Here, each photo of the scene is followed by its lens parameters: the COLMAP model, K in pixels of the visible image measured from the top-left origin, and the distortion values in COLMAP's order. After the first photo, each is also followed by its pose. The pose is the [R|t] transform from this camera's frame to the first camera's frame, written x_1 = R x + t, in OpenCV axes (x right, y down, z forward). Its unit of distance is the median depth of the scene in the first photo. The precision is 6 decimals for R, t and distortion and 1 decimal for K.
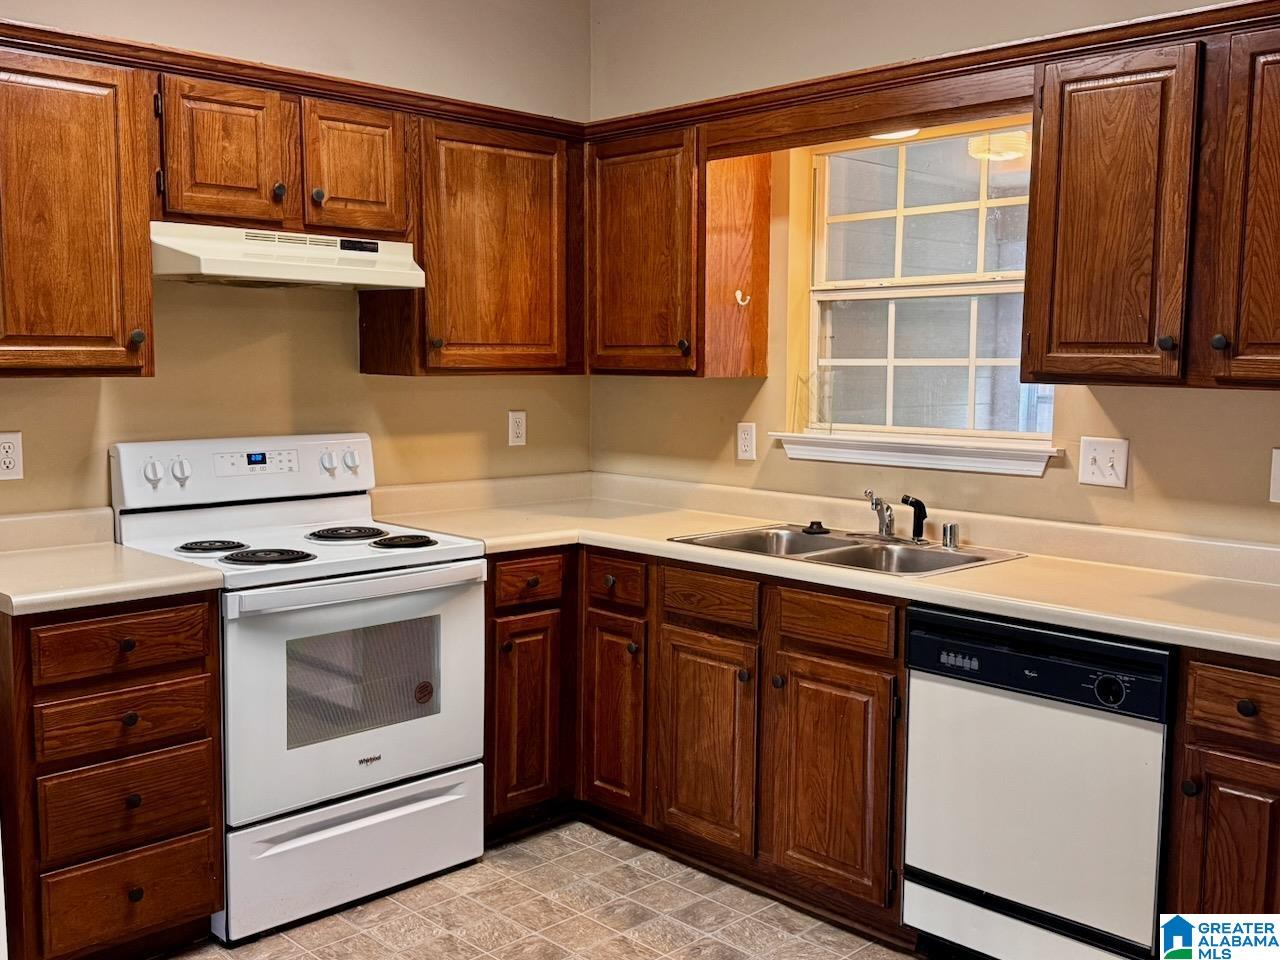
lens RADIAL K [[1249.9, 0, 645.1], [0, 1249.9, 483.8], [0, 0, 1]] dist [0.185438, -0.393615]
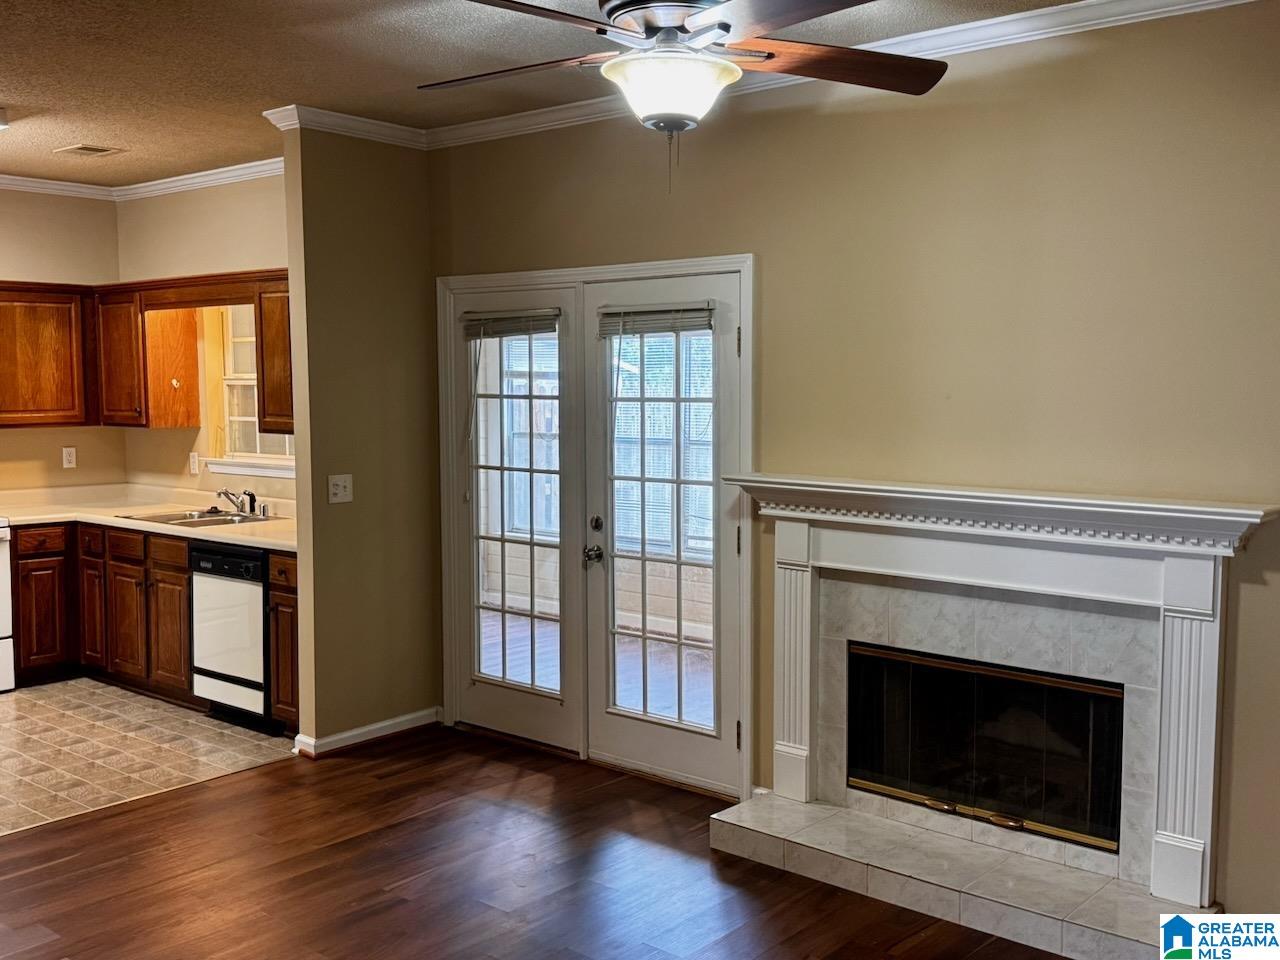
lens RADIAL K [[1249.9, 0, 645.1], [0, 1249.9, 483.8], [0, 0, 1]] dist [0.185438, -0.393615]
pose [[0.996104, -0.014821, 0.086933, 0.637155], [0.016751, 0.999628, -0.021505, 0.050185], [-0.086582, 0.022877, 0.995982, -0.950531]]
